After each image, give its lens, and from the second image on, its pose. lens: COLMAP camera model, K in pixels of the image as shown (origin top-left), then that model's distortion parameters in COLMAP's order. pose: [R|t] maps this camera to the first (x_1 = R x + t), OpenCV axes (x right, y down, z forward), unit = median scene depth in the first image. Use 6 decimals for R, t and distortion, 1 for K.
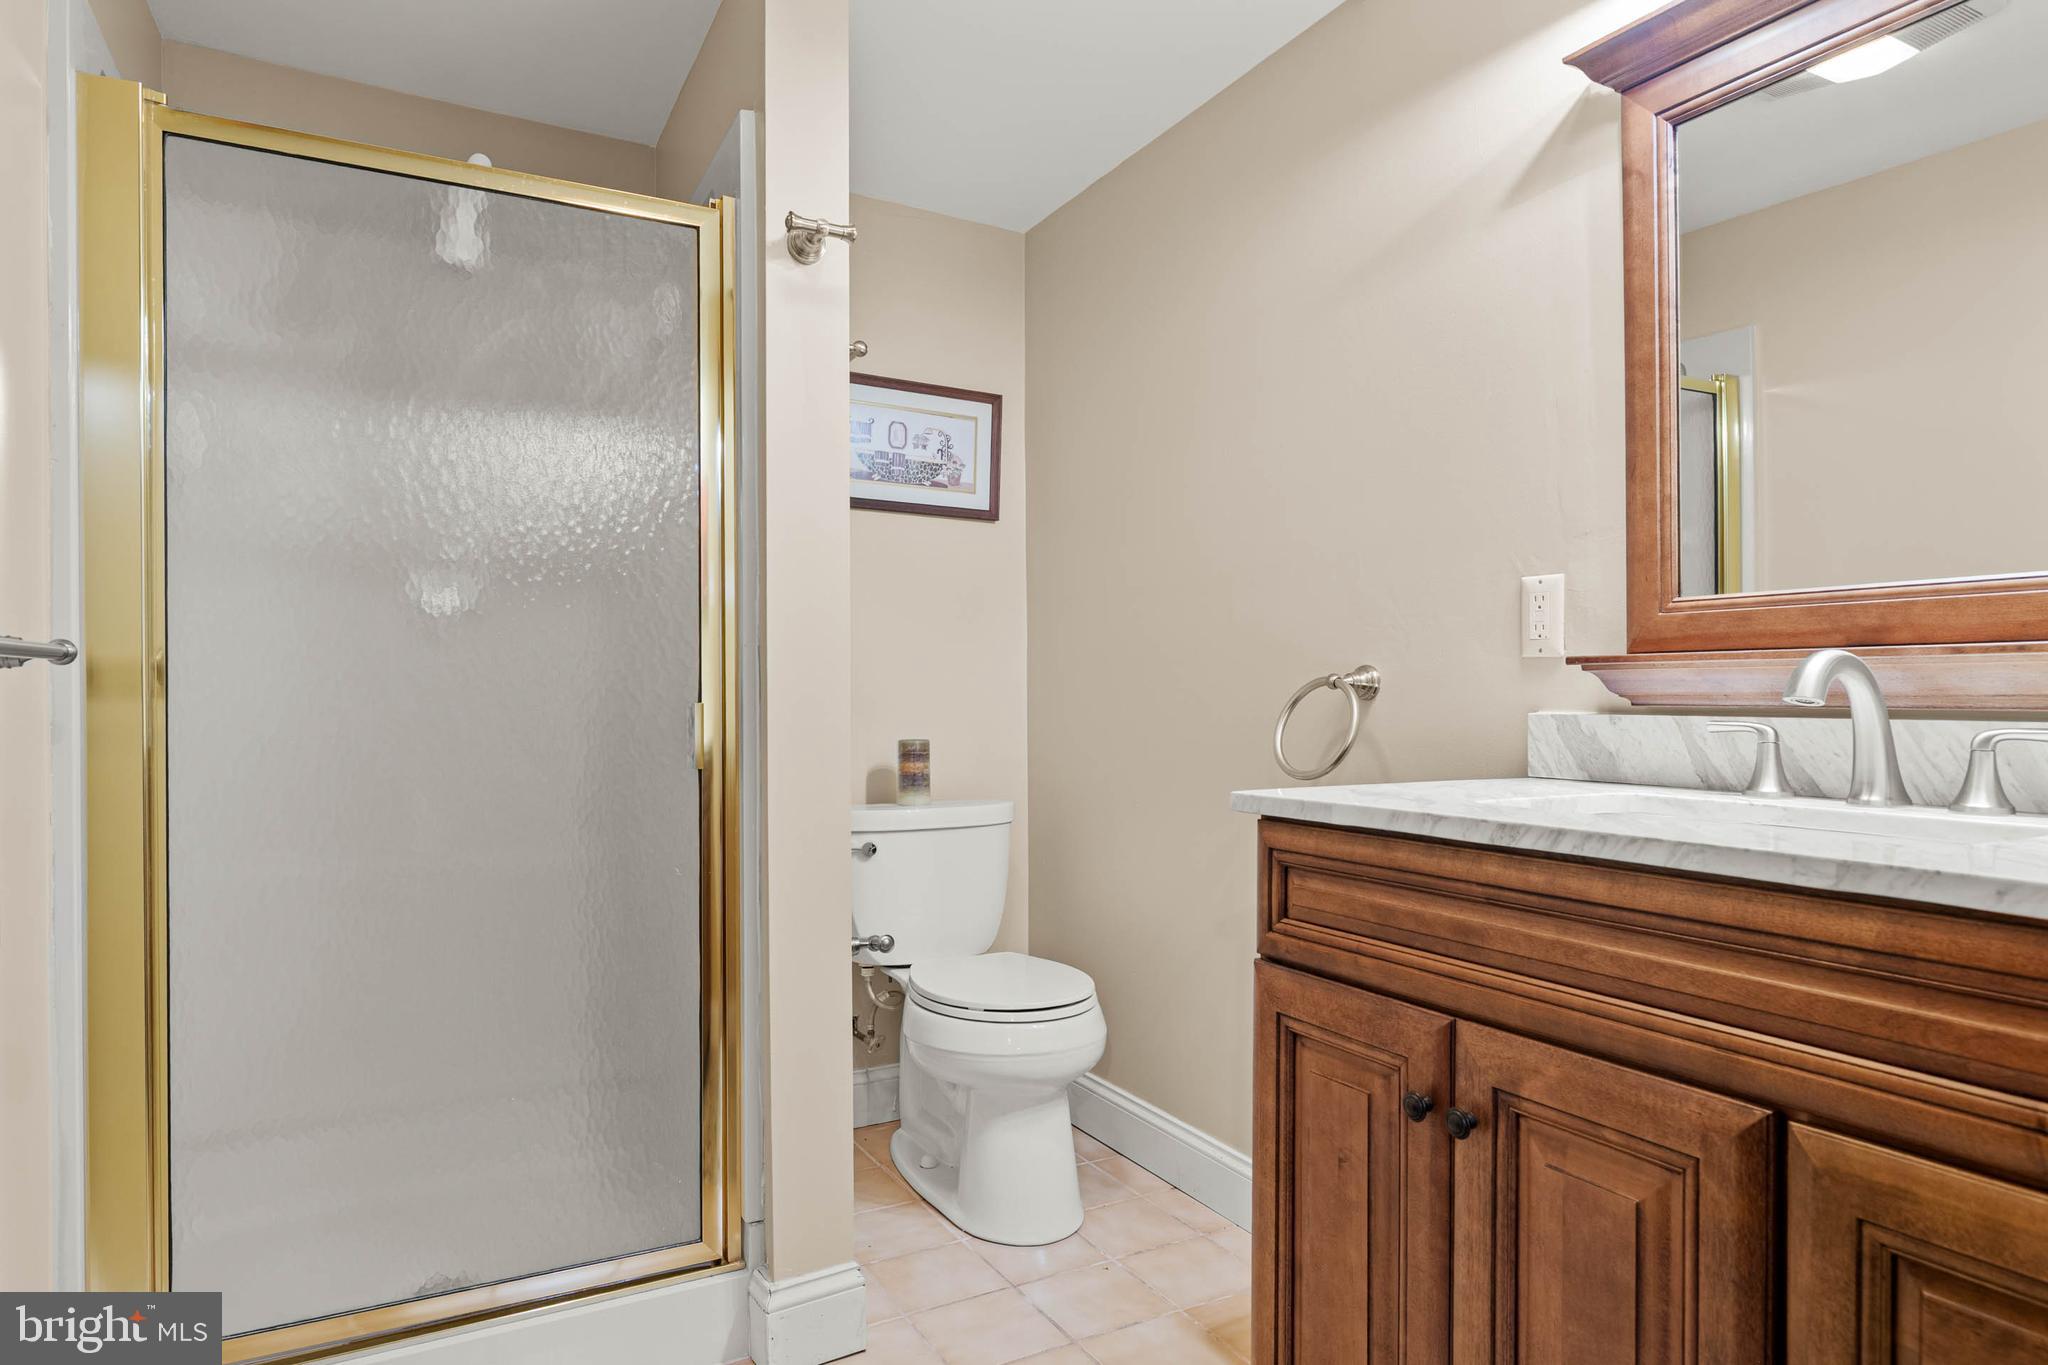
lens RADIAL K [[1185.5, 0, 1028.5], [0, 1185.5, 692.2], [0, 0, 1]] dist [0.007192, -0.003689]
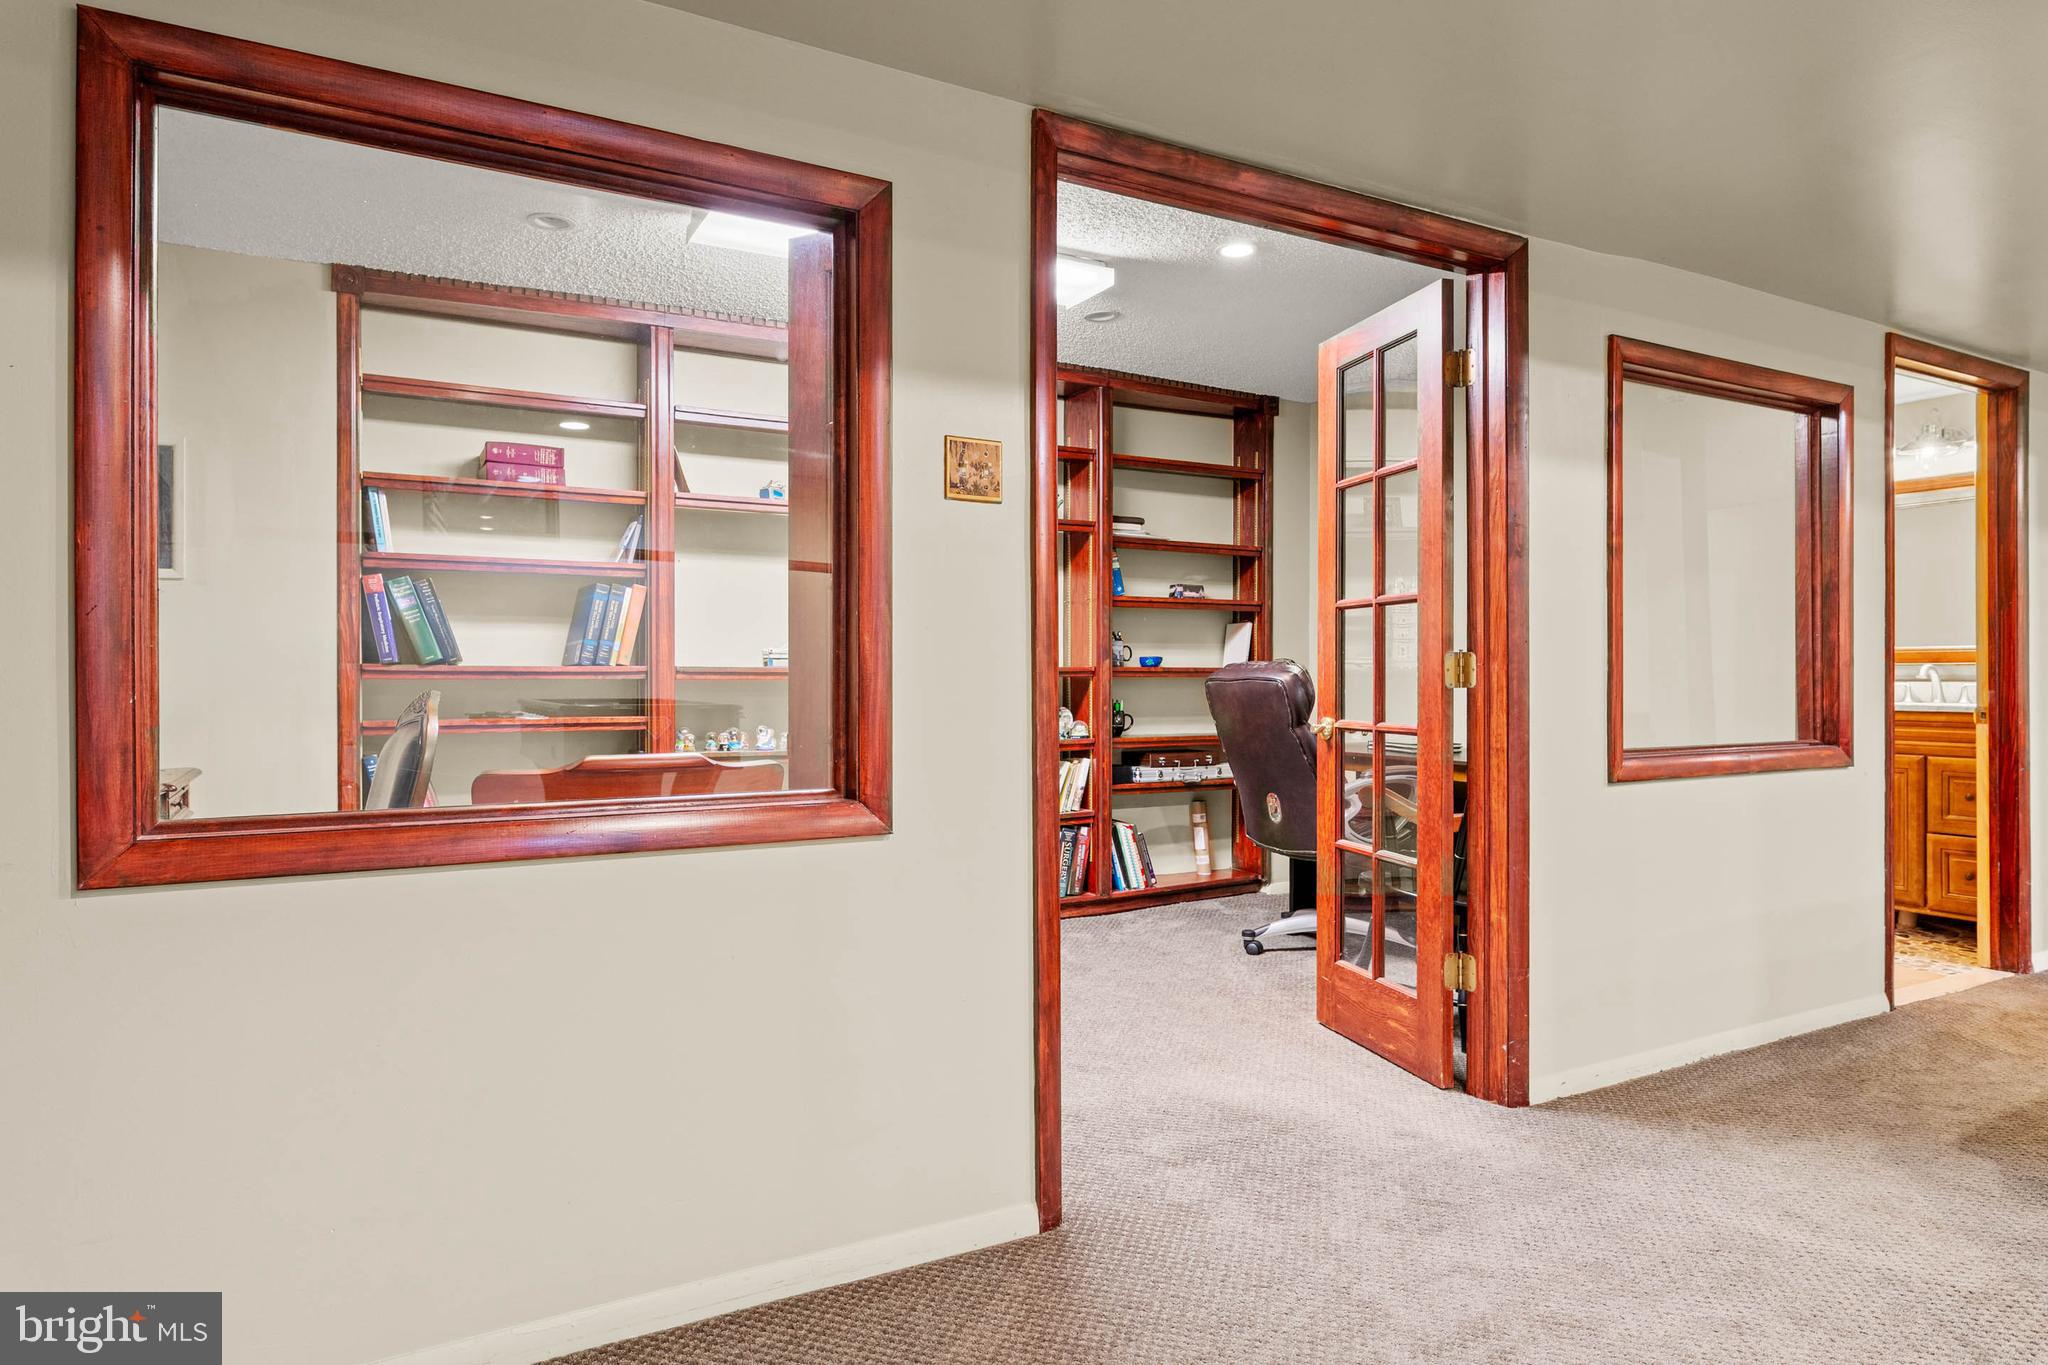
lens RADIAL K [[1185.5, 0, 1013.9], [0, 1185.5, 674.1], [0, 0, 1]] dist [0.007192, -0.003689]
pose [[0.999987, -0.000056, -0.005094, -1.819245], [0.000050, 0.999999, -0.001224, 0.001446], [0.005095, 0.001224, 0.999986, -2.307510]]
